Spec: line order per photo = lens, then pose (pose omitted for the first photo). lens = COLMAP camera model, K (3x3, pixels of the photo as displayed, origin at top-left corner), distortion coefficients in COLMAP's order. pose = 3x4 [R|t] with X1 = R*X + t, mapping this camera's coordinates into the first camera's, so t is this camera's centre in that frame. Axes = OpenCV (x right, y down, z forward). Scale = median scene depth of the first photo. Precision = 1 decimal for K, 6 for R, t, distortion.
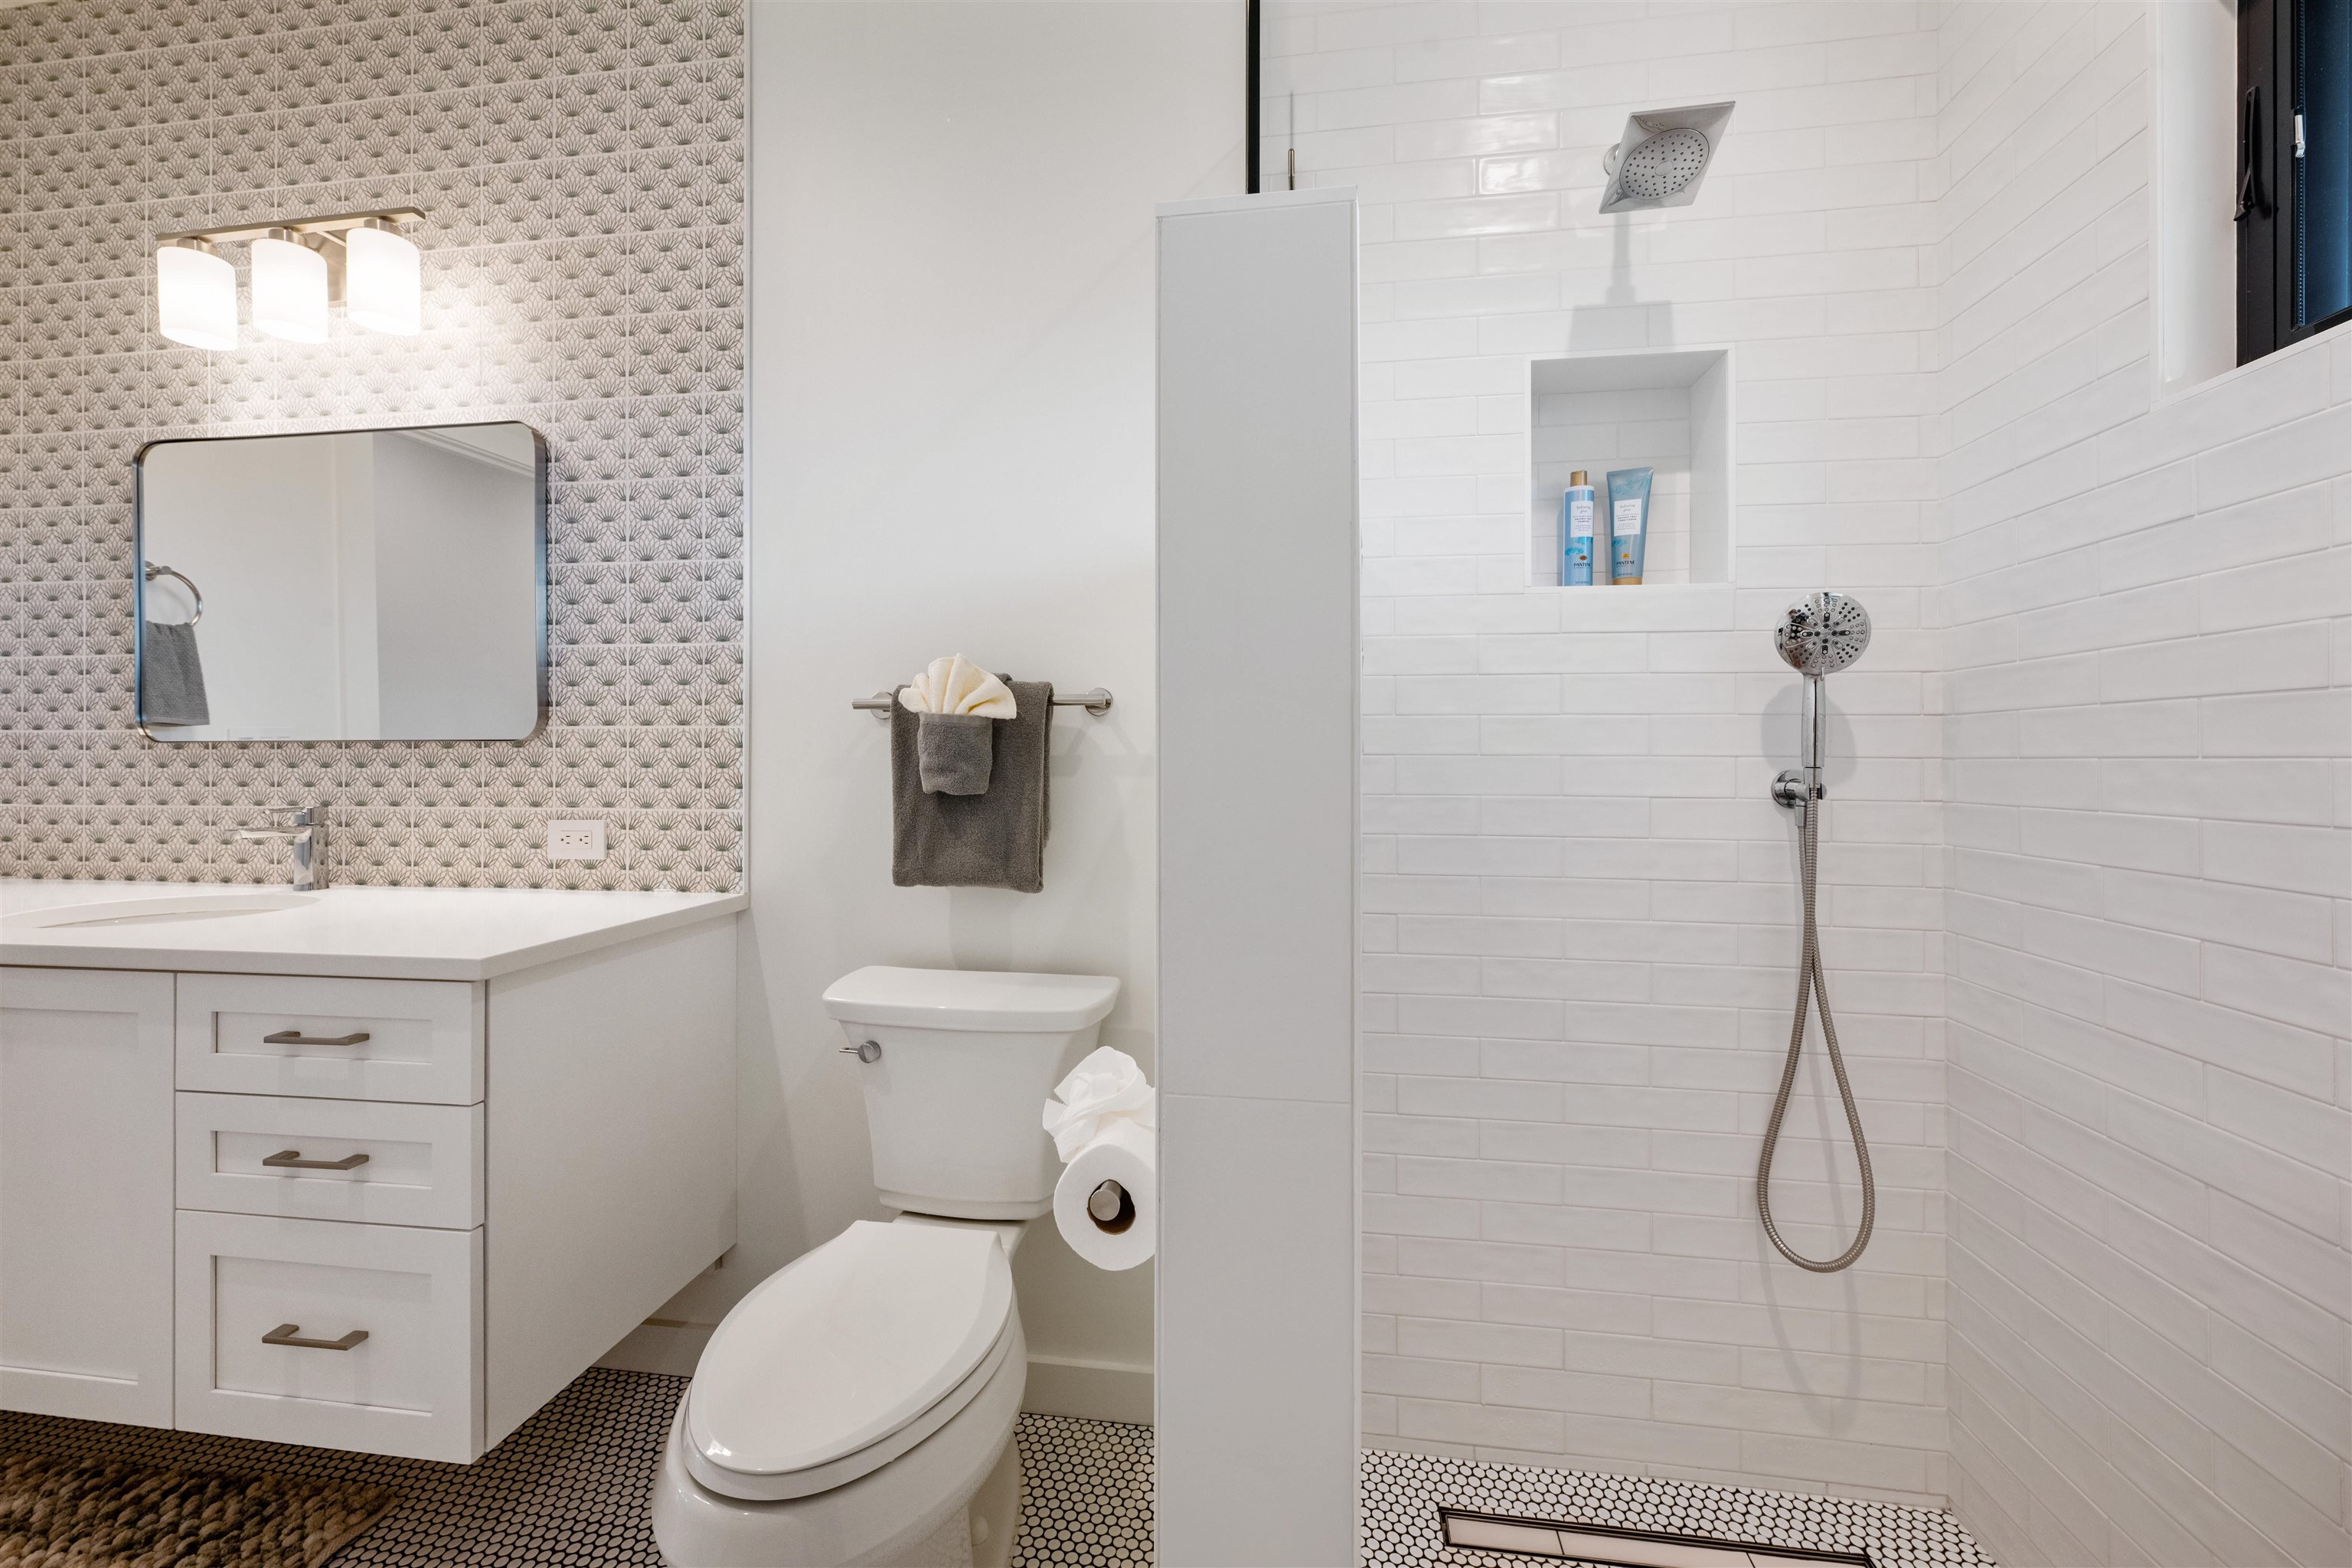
lens RADIAL K [[942.9, 0, 1220.7], [0, 942.9, 754.9], [0, 0, 1]] dist [0.002636, 0.000188]
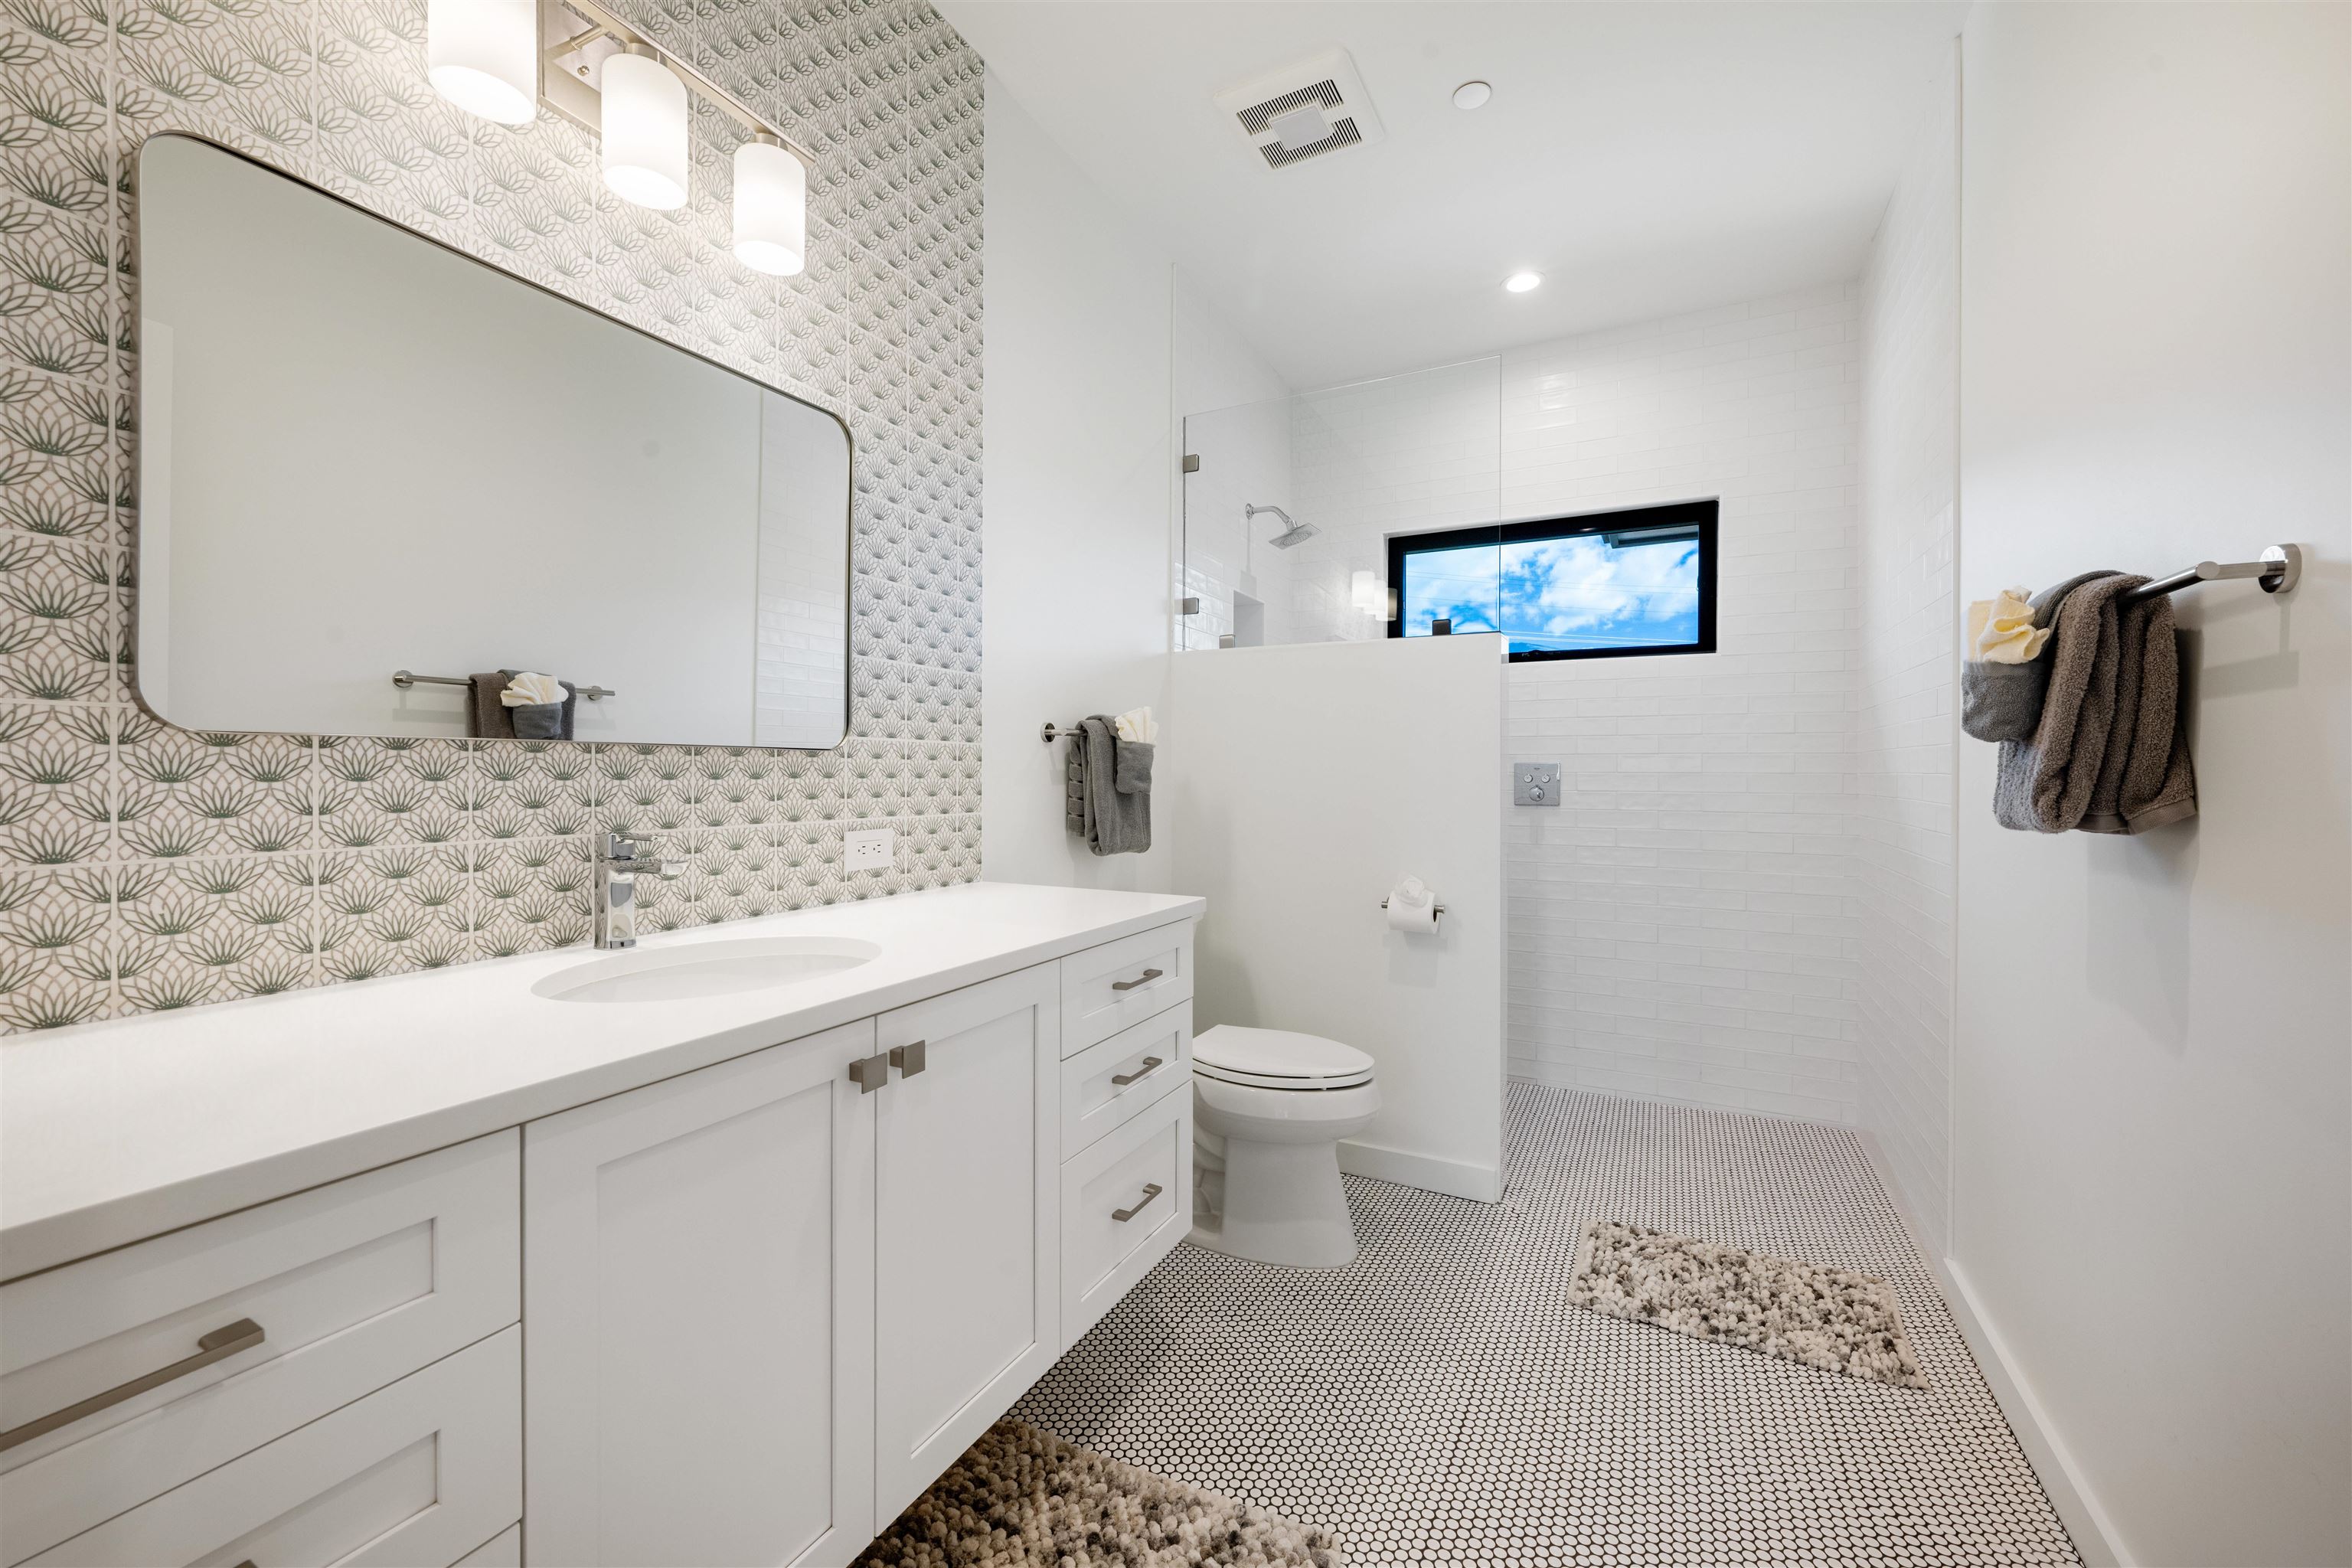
lens RADIAL K [[942.9, 0, 1175.3], [0, 942.9, 776.9], [0, 0, 1]] dist [0.002636, 0.000188]
pose [[0.321466, -0.001500, 0.946920, -1.535047], [-0.007589, 0.999963, 0.004161, 0.005307], [-0.946891, -0.008524, 0.321442, 0.364752]]
